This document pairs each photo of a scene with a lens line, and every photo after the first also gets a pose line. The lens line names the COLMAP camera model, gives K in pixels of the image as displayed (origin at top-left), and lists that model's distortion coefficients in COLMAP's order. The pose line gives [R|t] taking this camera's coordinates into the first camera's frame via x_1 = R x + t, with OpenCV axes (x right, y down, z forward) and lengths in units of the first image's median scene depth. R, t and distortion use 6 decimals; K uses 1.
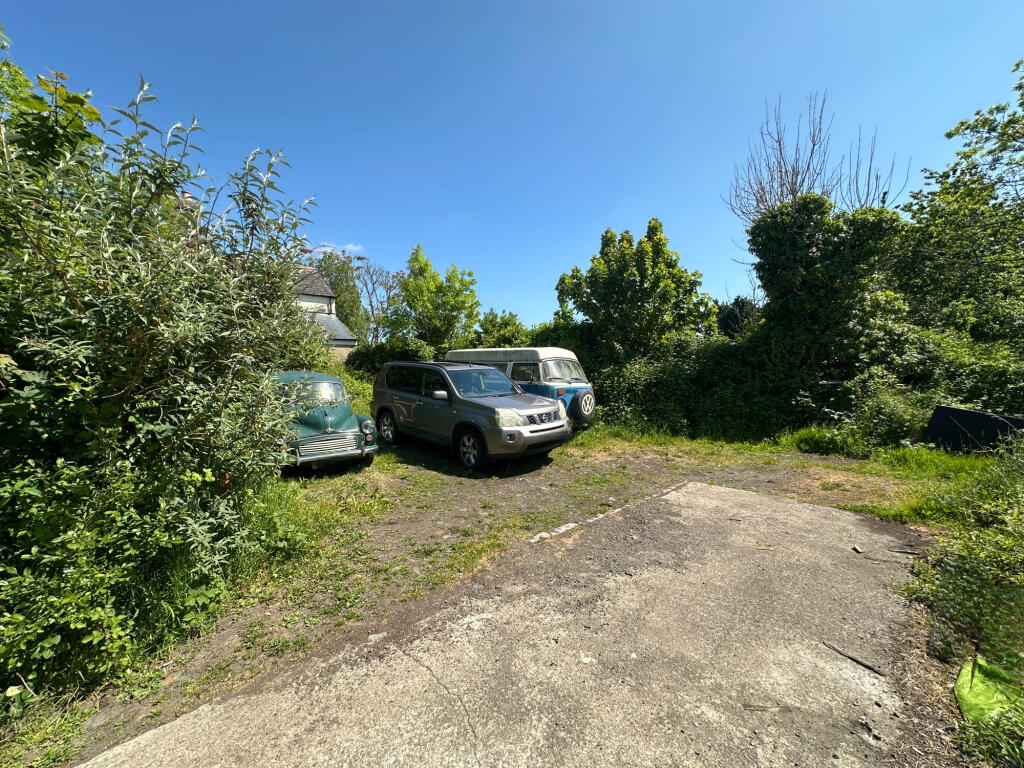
lens RADIAL K [[410.9, 0, 511.2], [0, 410.9, 381.7], [0, 0, 1]] dist [0.001466, 0.000175]
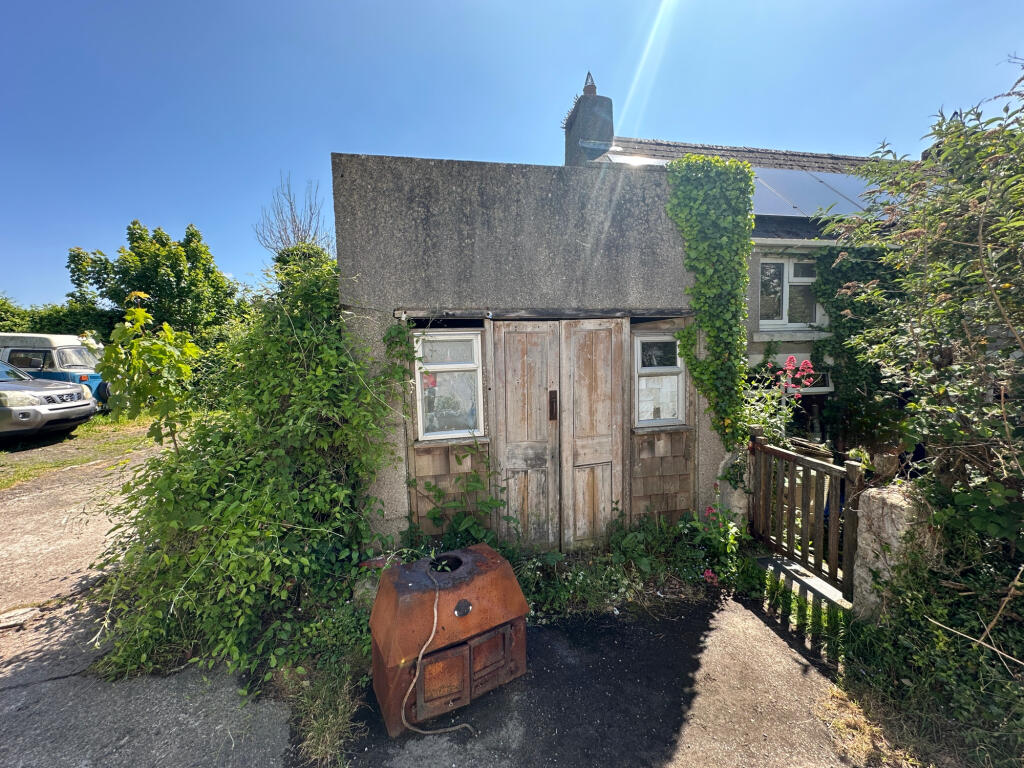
lens RADIAL K [[410.9, 0, 510.2], [0, 410.9, 380.4], [0, 0, 1]] dist [0.001466, 0.000175]
pose [[0.598320, -0.038064, 0.800352, -0.075631], [0.021051, 0.999273, 0.031788, 0.021398], [-0.800980, -0.002171, 0.598687, -0.548208]]
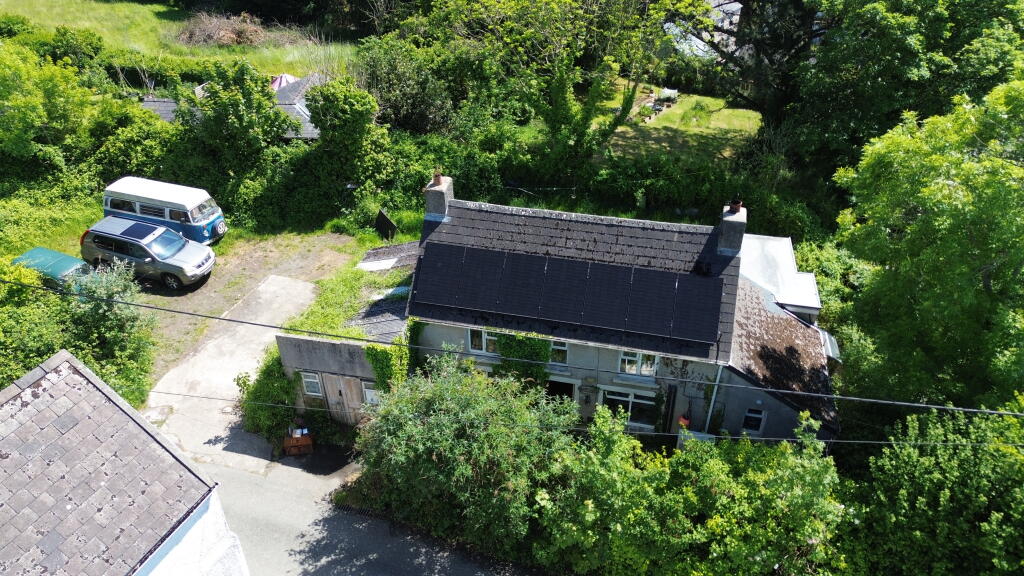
lens RADIAL K [[706.6, 0, 513.0], [0, 706.6, 285.7], [0, 0, 1]] dist [0.003596, 0.000391]
pose [[0.847171, -0.251791, 0.467870, -0.257034], [-0.027881, 0.858300, 0.512391, -1.424615], [-0.530589, -0.447127, 0.720106, -2.137996]]
